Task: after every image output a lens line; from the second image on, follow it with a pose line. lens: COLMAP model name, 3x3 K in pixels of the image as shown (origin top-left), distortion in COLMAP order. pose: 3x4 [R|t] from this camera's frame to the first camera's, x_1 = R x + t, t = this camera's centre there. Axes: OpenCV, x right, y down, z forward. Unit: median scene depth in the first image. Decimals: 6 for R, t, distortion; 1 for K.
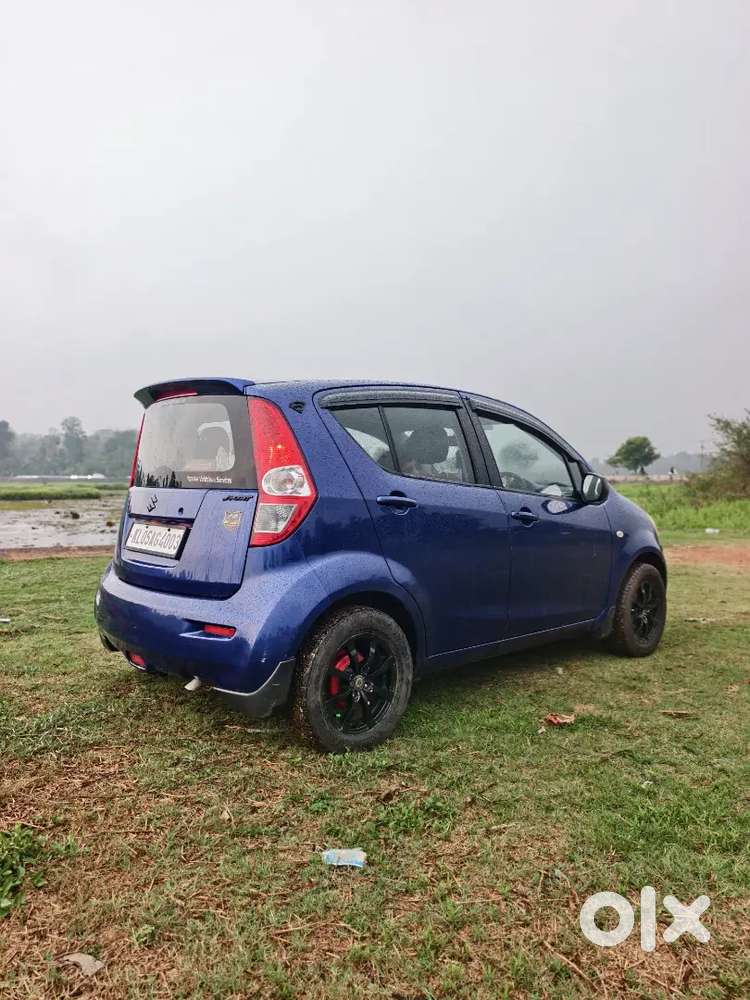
lens RADIAL K [[700.7, 0, 370.2], [0, 700.7, 497.6], [0, 0, 1]] dist [0.006381, -0.010004]
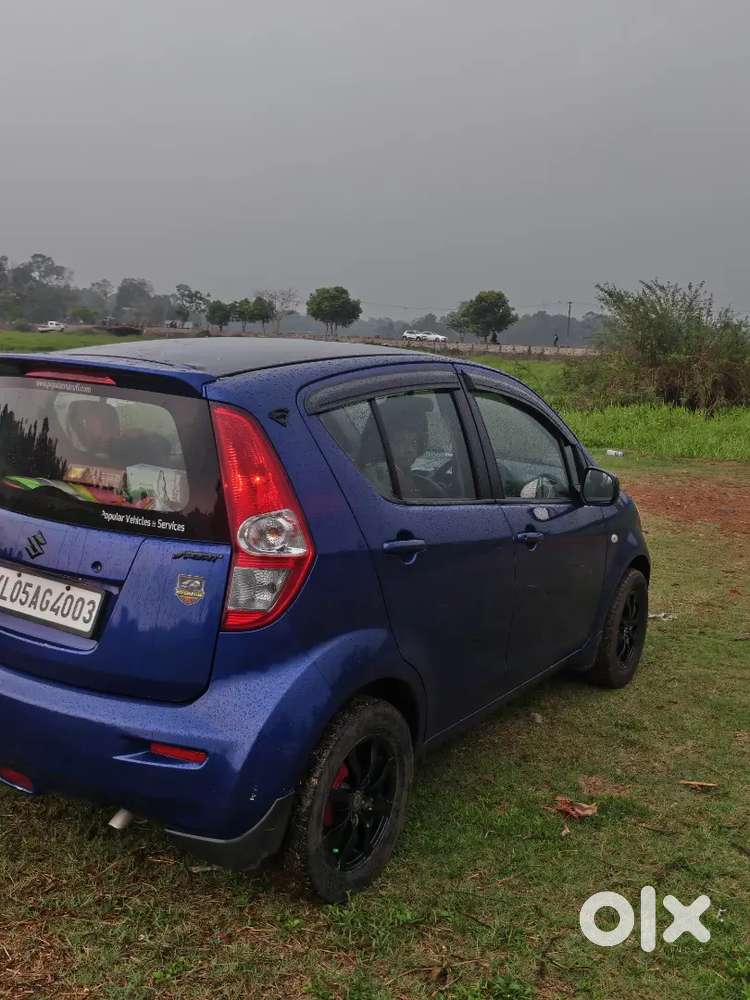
lens RADIAL K [[988.1, 0, 374.7], [0, 988.1, 491.0], [0, 0, 1]] dist [0.015239, -0.022301]
pose [[0.964844, 0.009611, 0.262647, -0.268045], [-0.044989, 0.990621, 0.129021, -0.187226], [-0.258944, -0.136302, 0.956227, 0.050939]]
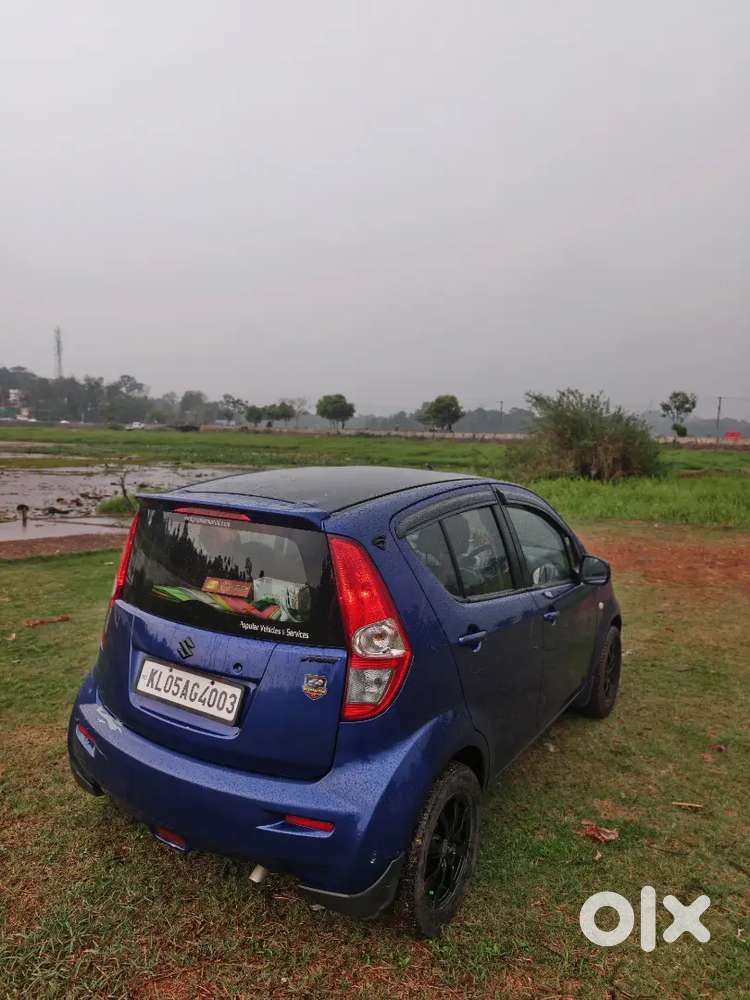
lens RADIAL K [[700.7, 0, 370.2], [0, 700.7, 497.6], [0, 0, 1]] dist [0.006381, -0.010004]
pose [[0.962621, 0.002646, 0.270839, -0.350835], [-0.023748, 0.996926, 0.074663, -0.250433], [-0.269808, -0.078304, 0.959725, 0.185095]]
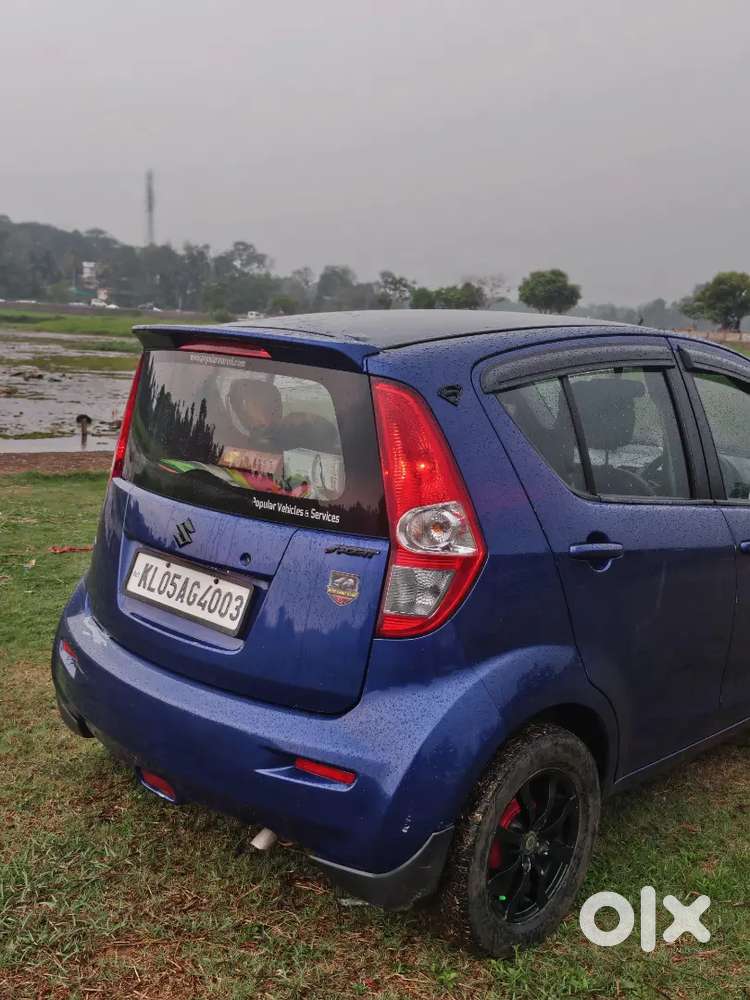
lens RADIAL K [[1059.8, 0, 367.7], [0, 1059.8, 523.6], [0, 0, 1]] dist [0.120975, -0.322635]
pose [[0.997482, 0.034148, 0.062160, -0.227478], [-0.044048, 0.985207, 0.165610, -0.168898], [-0.055585, -0.167931, 0.984230, 0.107393]]
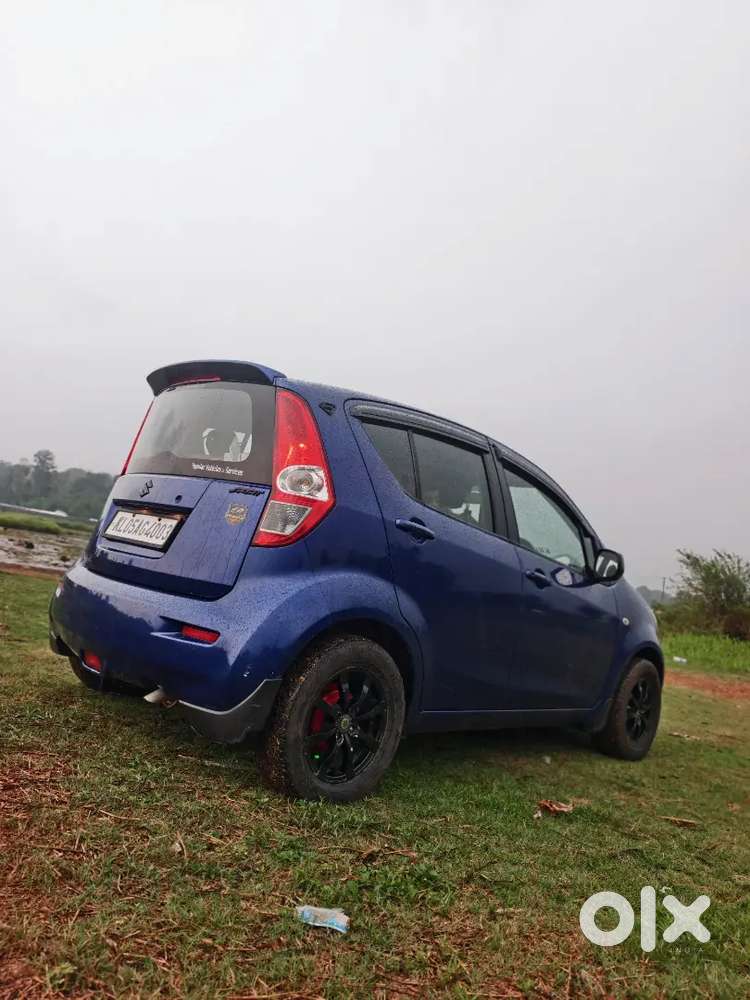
lens RADIAL K [[700.7, 0, 370.2], [0, 700.7, 497.6], [0, 0, 1]] dist [0.006381, -0.010004]
pose [[0.985043, 0.168372, 0.036631, -0.063071], [-0.162514, 0.978463, -0.127279, 0.093927], [-0.057272, 0.119422, 0.991190, 0.100936]]
